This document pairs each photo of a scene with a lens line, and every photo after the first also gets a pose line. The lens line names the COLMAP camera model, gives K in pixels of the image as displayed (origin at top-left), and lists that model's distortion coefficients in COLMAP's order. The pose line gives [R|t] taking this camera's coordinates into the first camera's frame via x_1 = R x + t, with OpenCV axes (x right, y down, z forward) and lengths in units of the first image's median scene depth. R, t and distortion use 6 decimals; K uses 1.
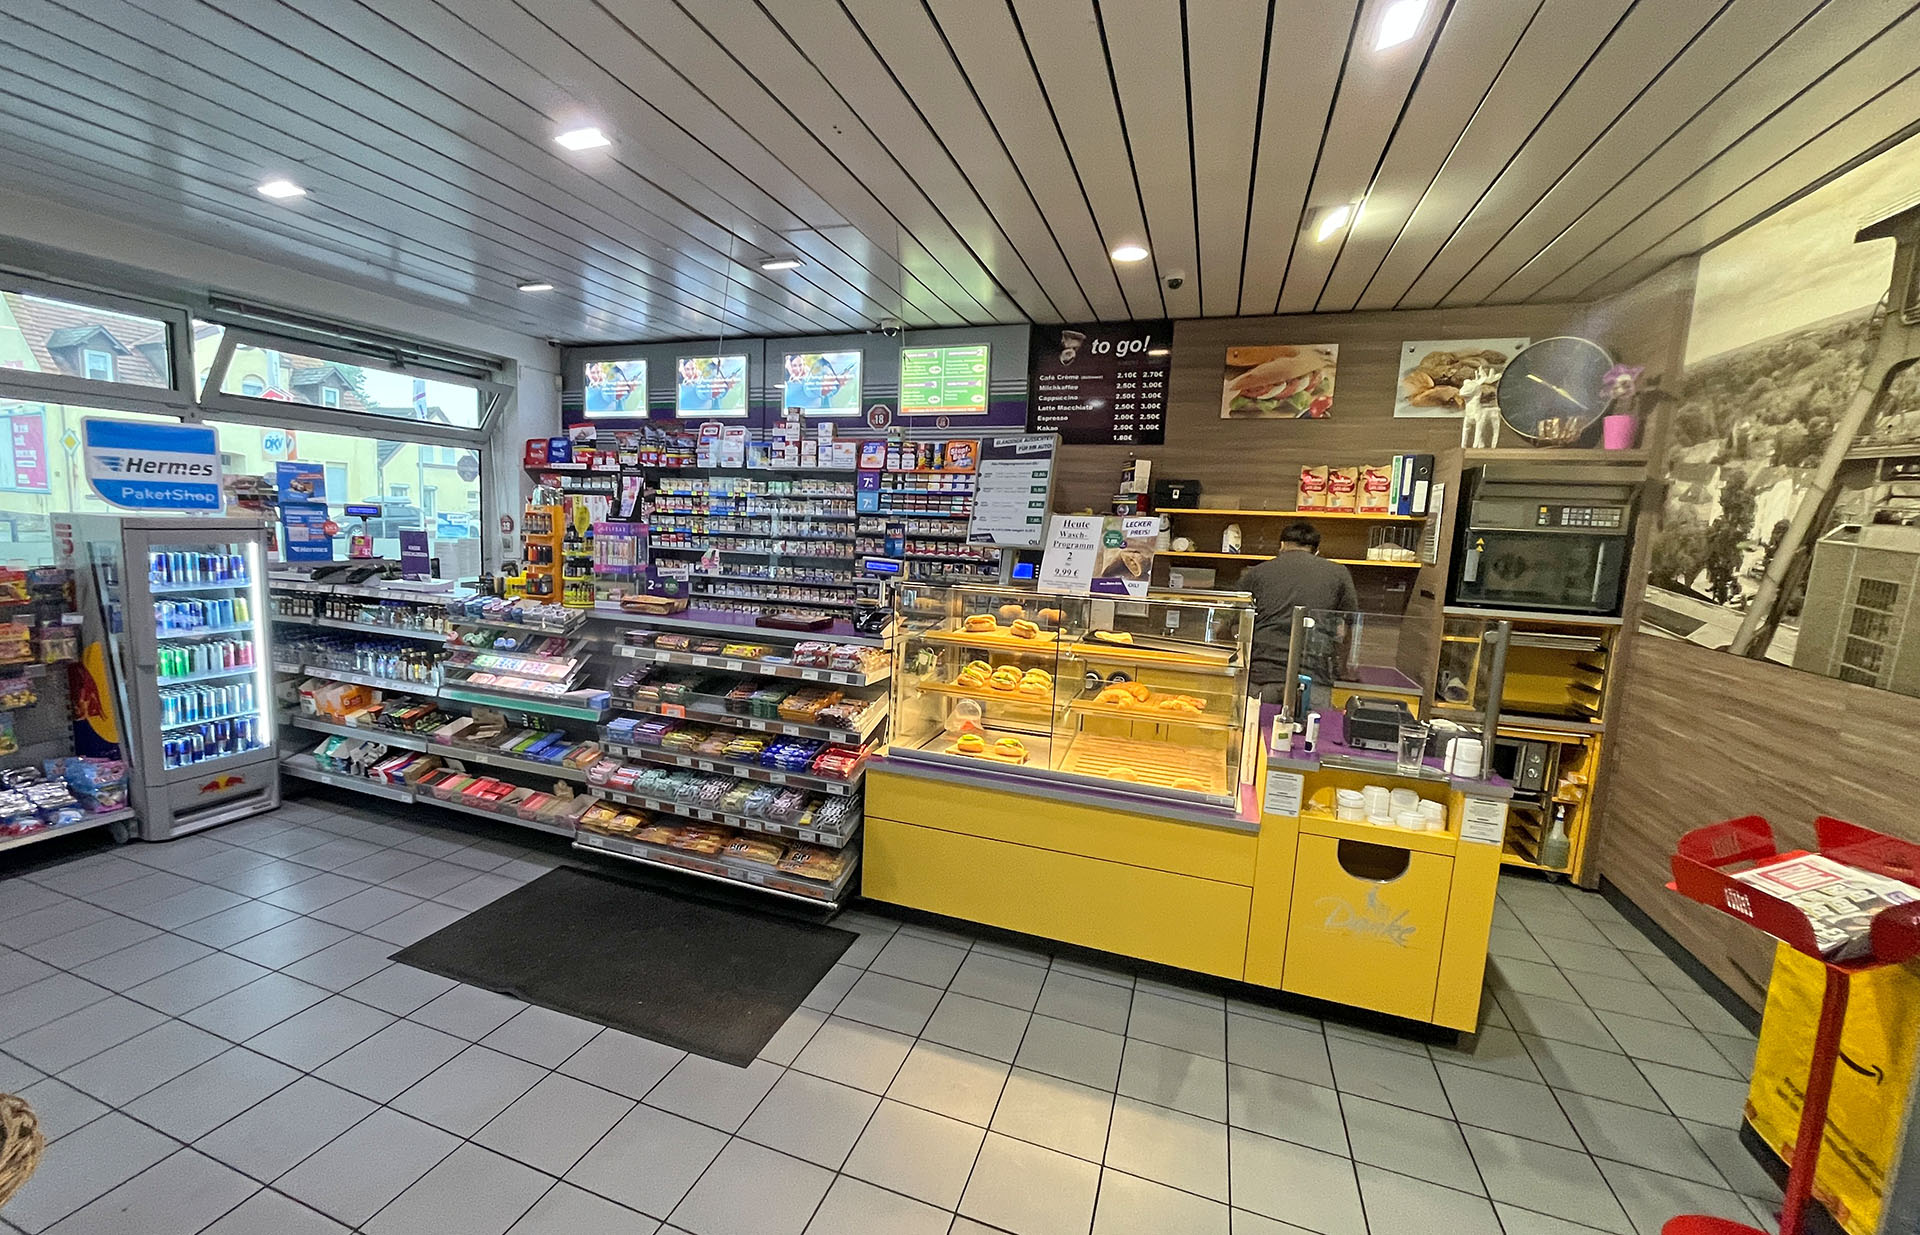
lens RADIAL K [[767.4, 0, 955.4], [0, 767.4, 630.1], [0, 0, 1]] dist [0.004259, 0.000407]
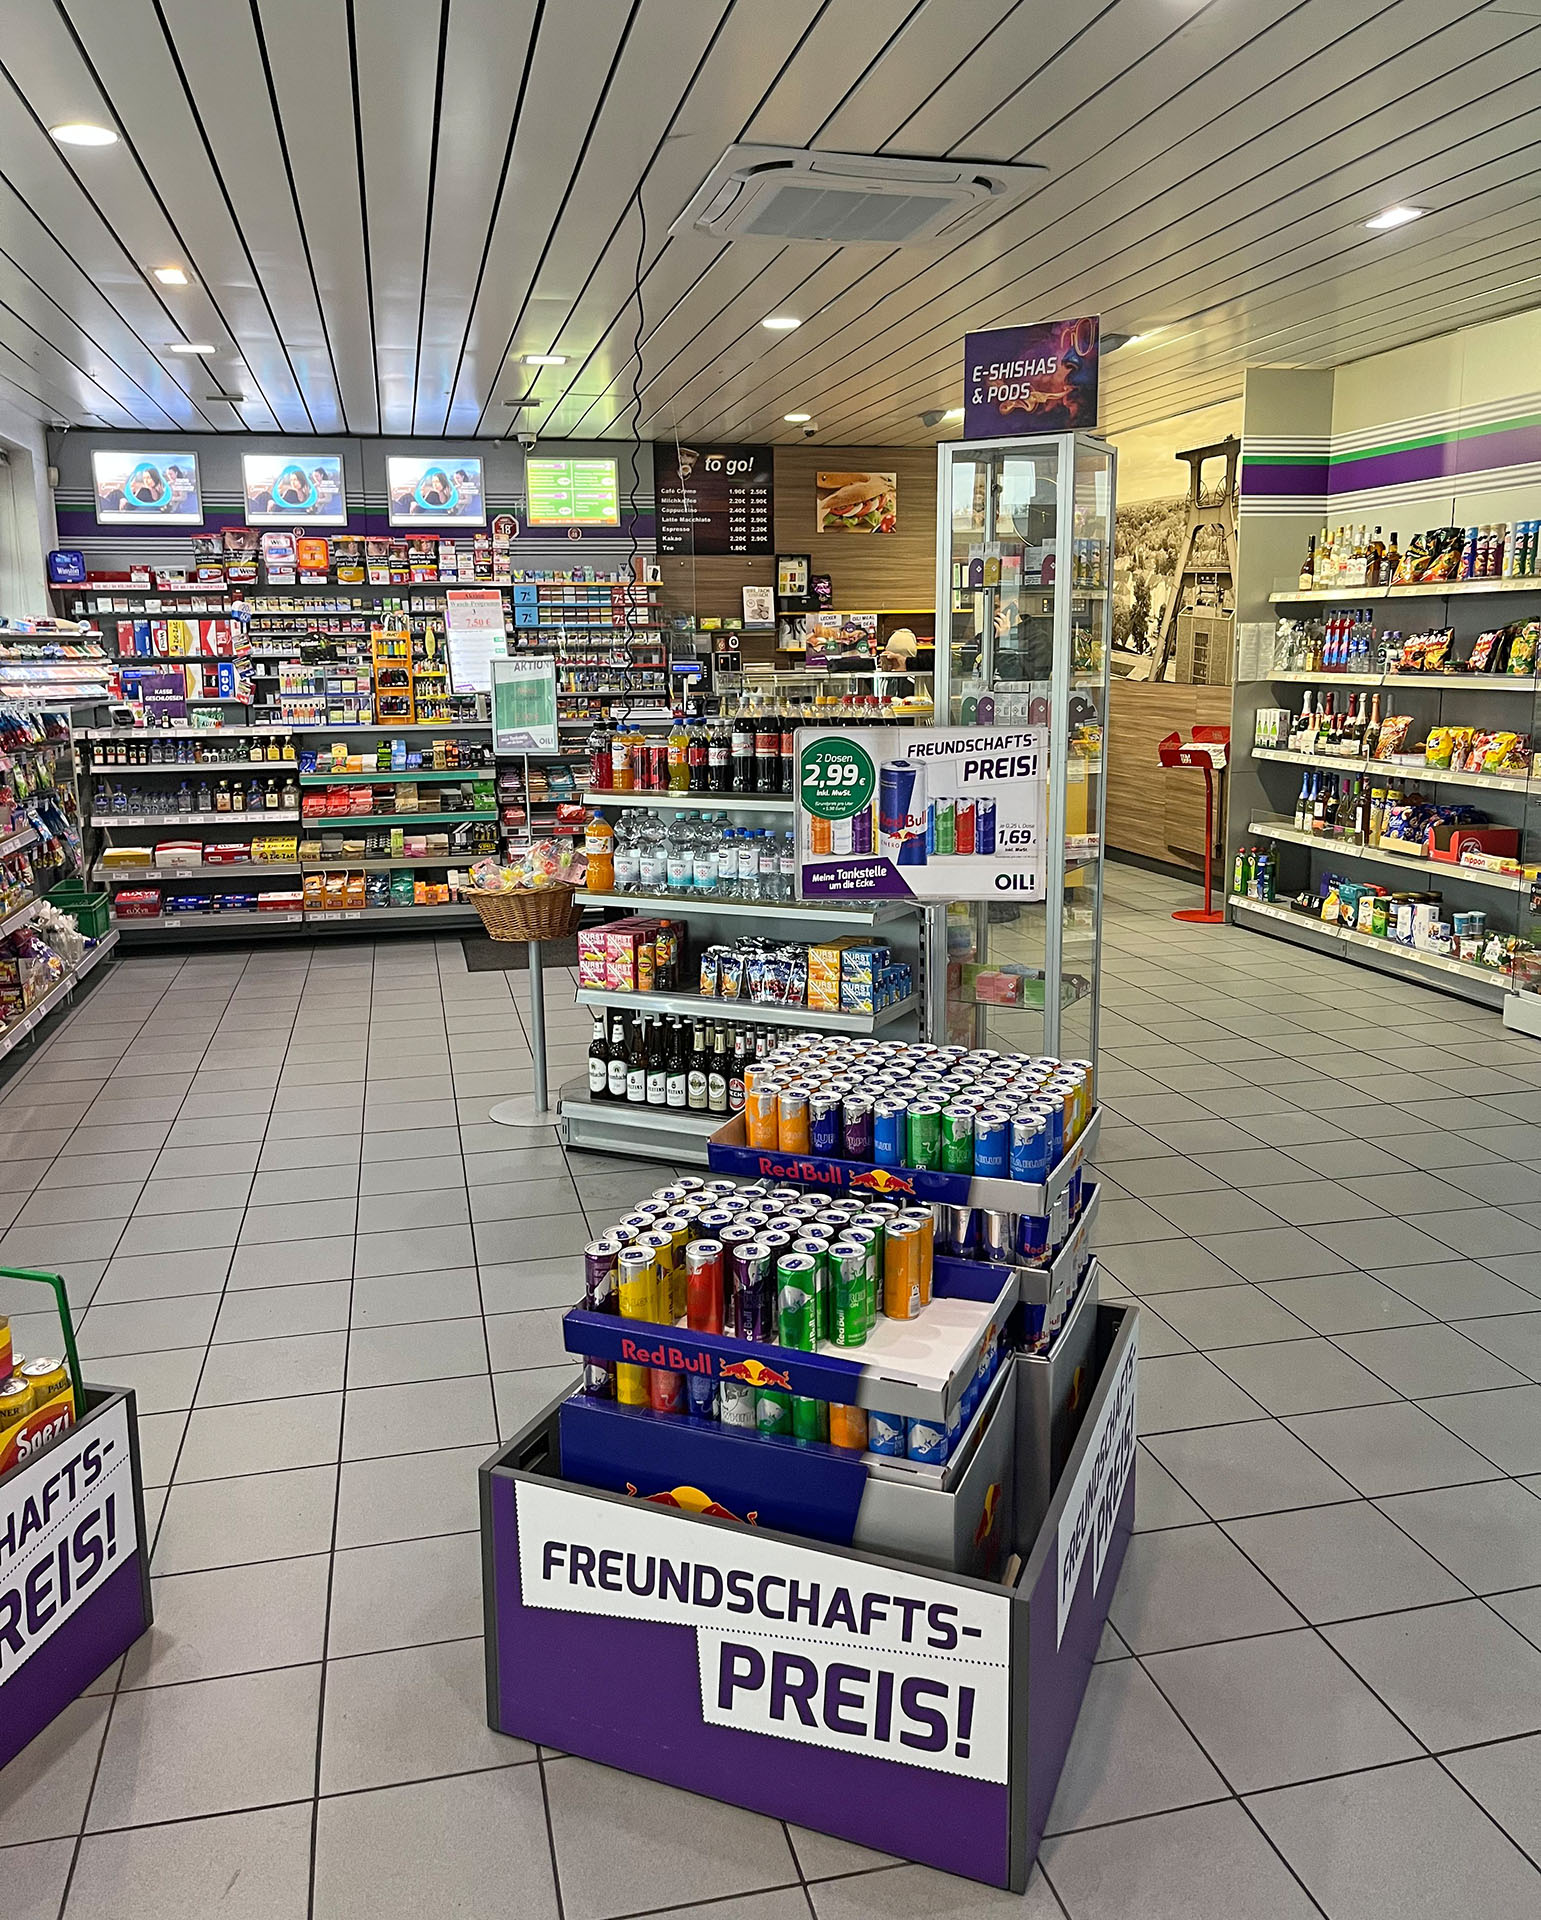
lens RADIAL K [[1549.8, 0, 759.1], [0, 1549.8, 919.0], [0, 0, 1]] dist [0.042432, -0.028132]
pose [[0.818939, -0.150753, 0.553726, -1.147240], [0.125281, 0.988571, 0.083854, 0.101952], [-0.560038, 0.000701, 0.828466, -0.934203]]
